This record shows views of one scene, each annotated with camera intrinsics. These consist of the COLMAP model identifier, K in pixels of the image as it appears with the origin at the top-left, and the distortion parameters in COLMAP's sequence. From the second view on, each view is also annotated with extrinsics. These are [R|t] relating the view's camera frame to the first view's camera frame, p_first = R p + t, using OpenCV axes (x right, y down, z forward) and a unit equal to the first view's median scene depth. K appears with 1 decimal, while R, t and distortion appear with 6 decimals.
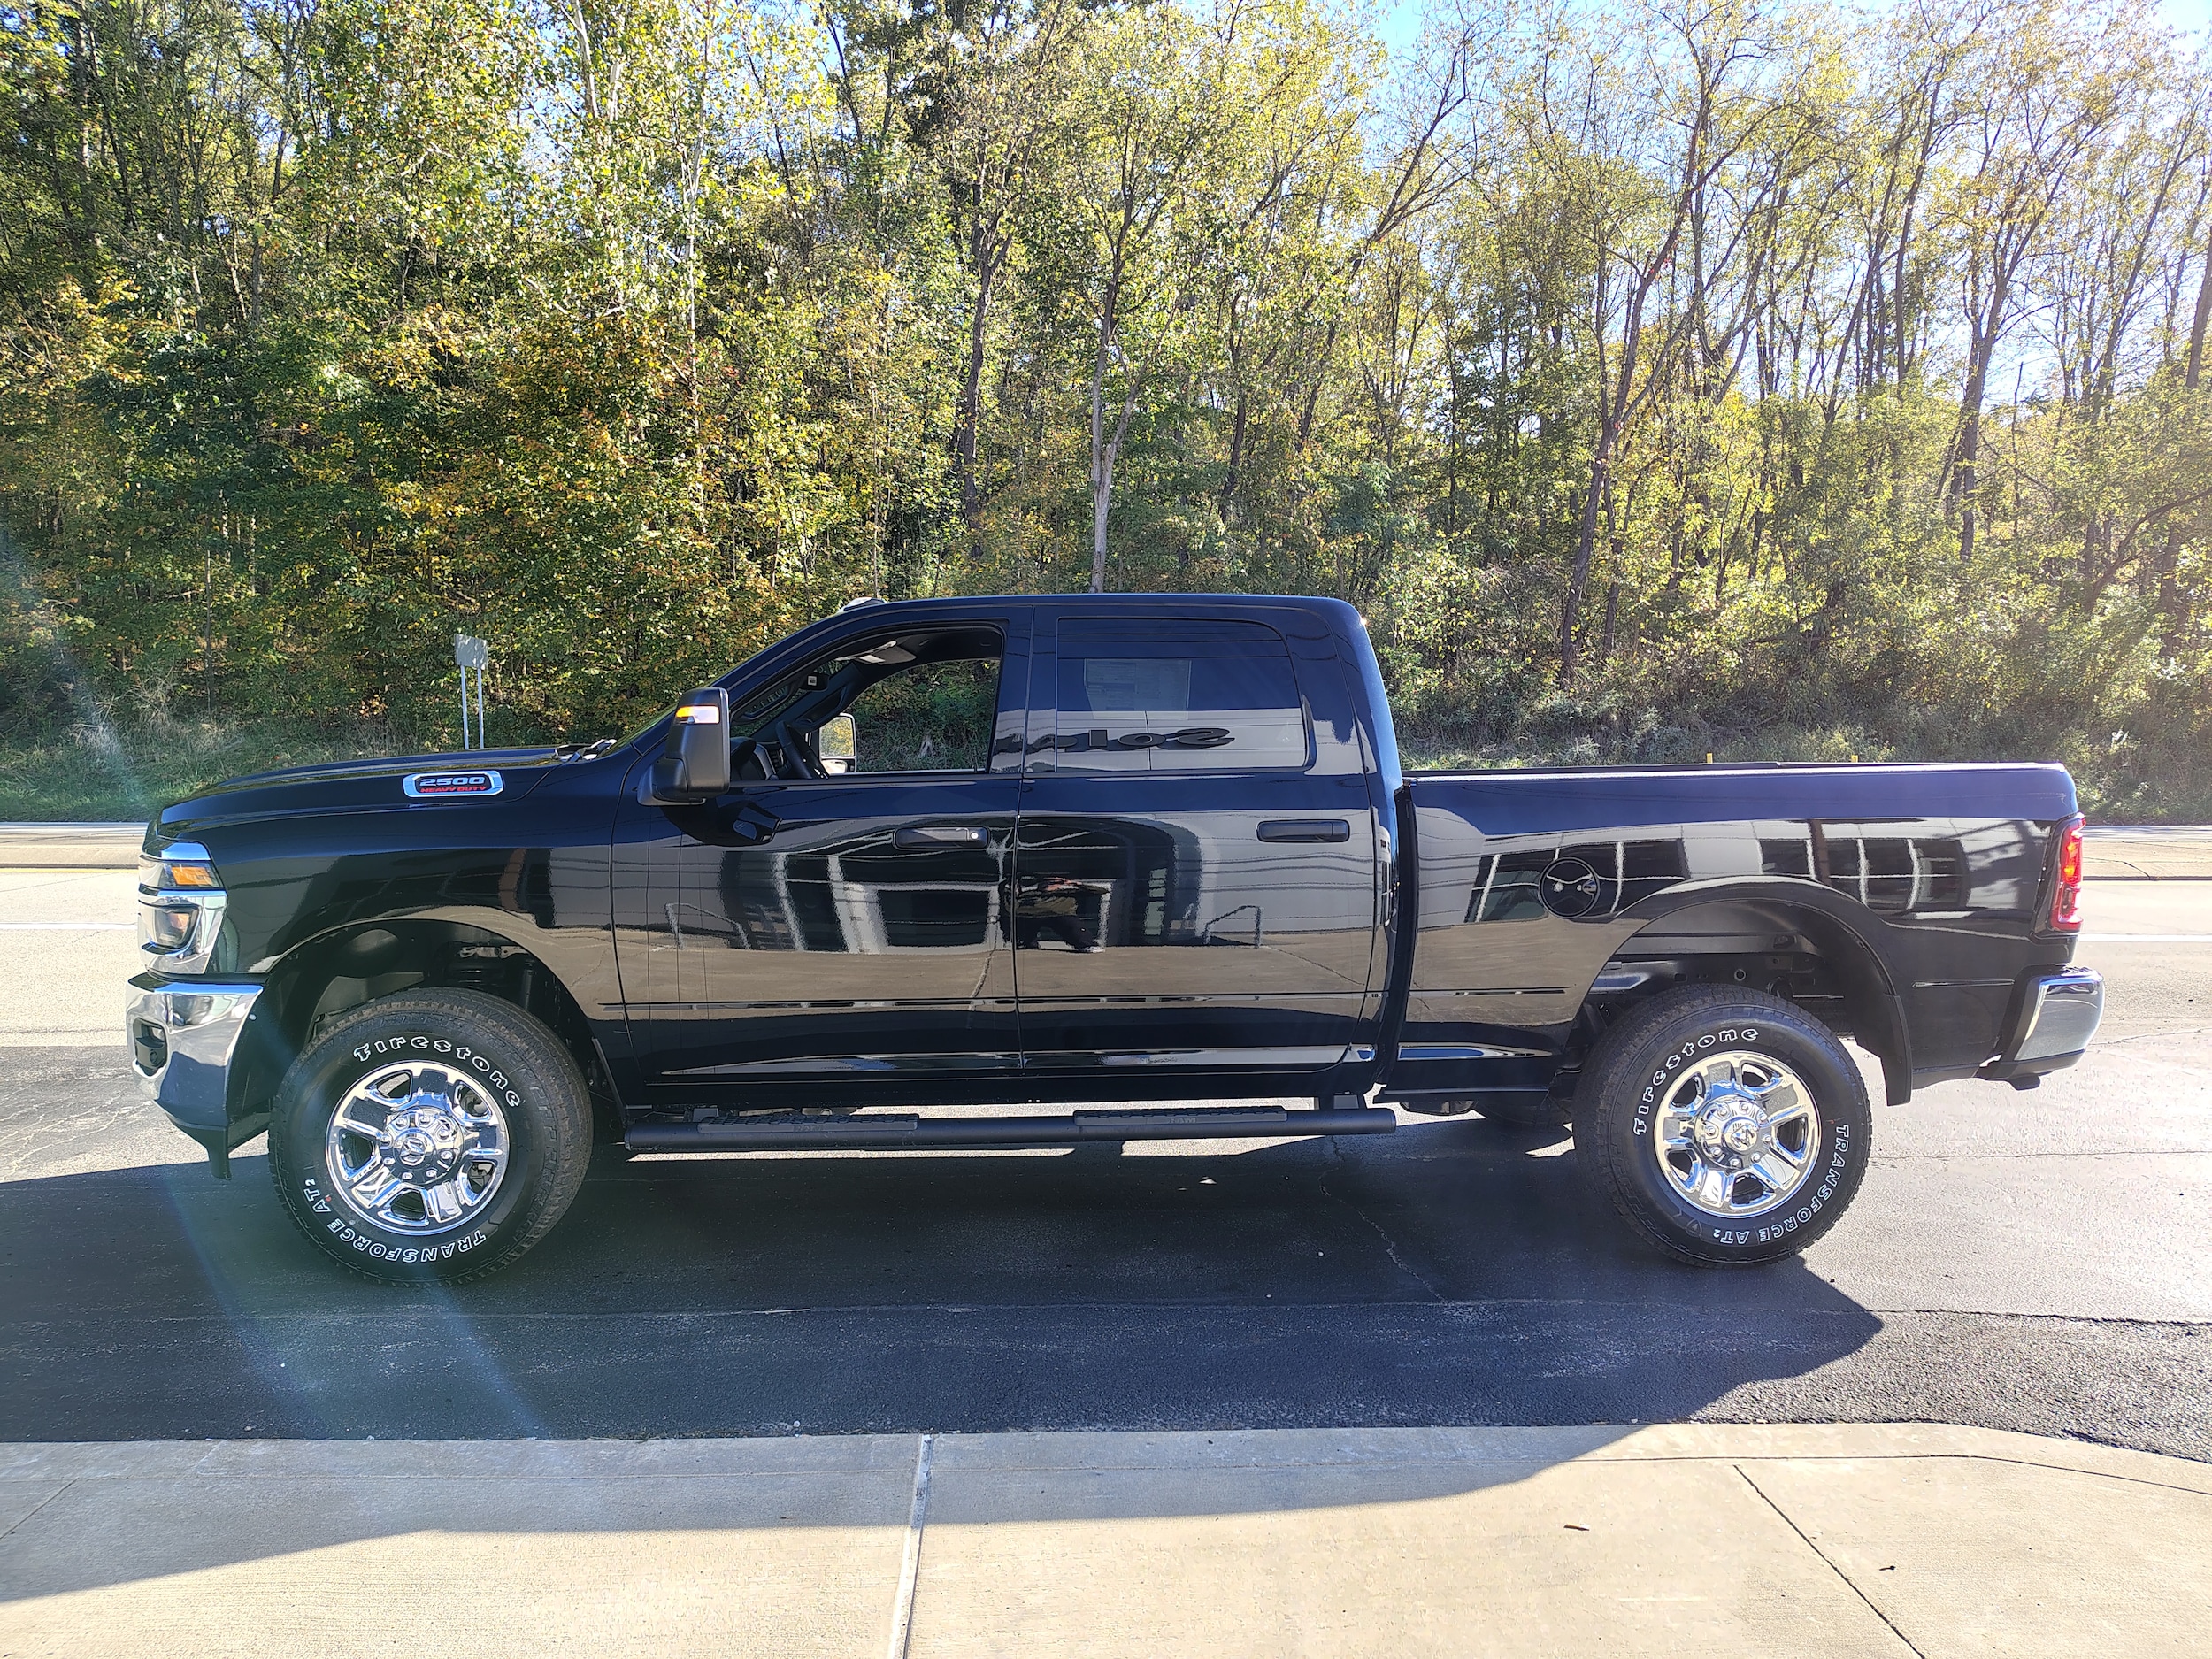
lens RADIAL K [[1573.6, 0, 1106.0], [0, 1573.6, 829.5], [0, 0, 1]] dist [0.050229, -0.066474]
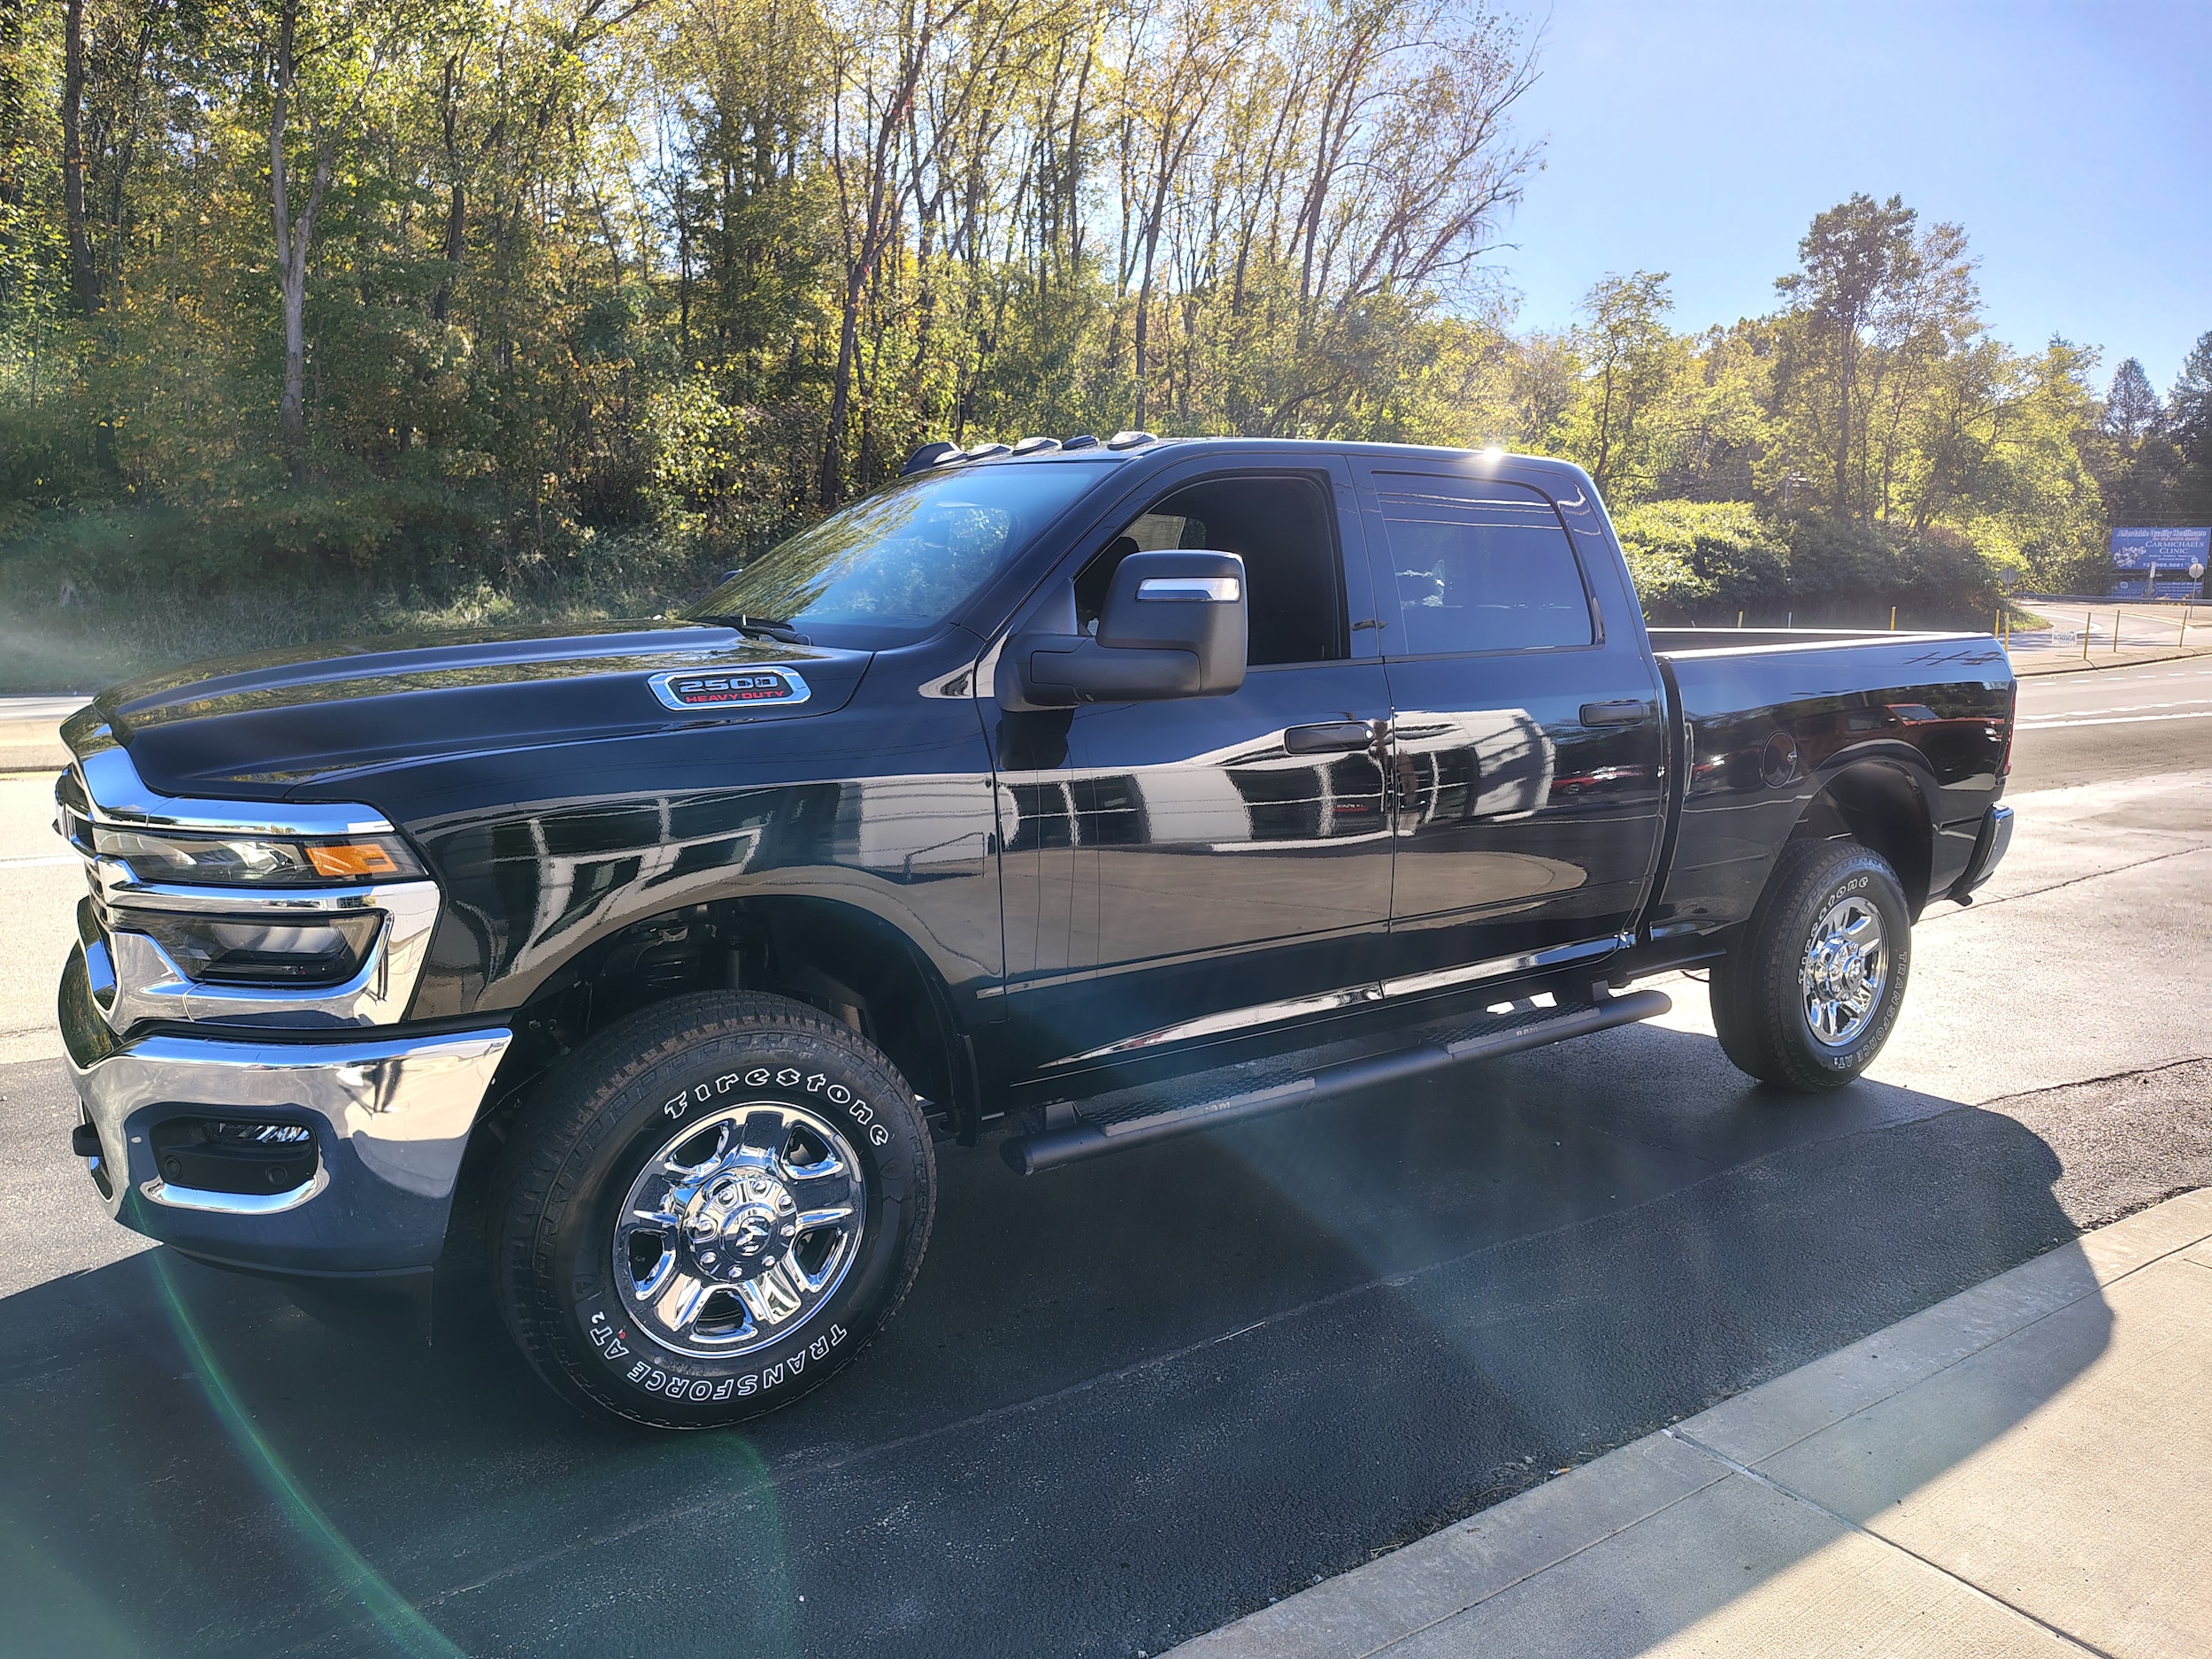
lens RADIAL K [[1574.4, 0, 1120.9], [0, 1574.4, 835.6], [0, 0, 1]] dist [0.069330, -0.104204]
pose [[0.841930, -0.075302, 0.534306, -0.101038], [0.021504, 0.994110, 0.106218, -0.005458], [-0.539158, -0.077938, 0.838591, 0.056157]]
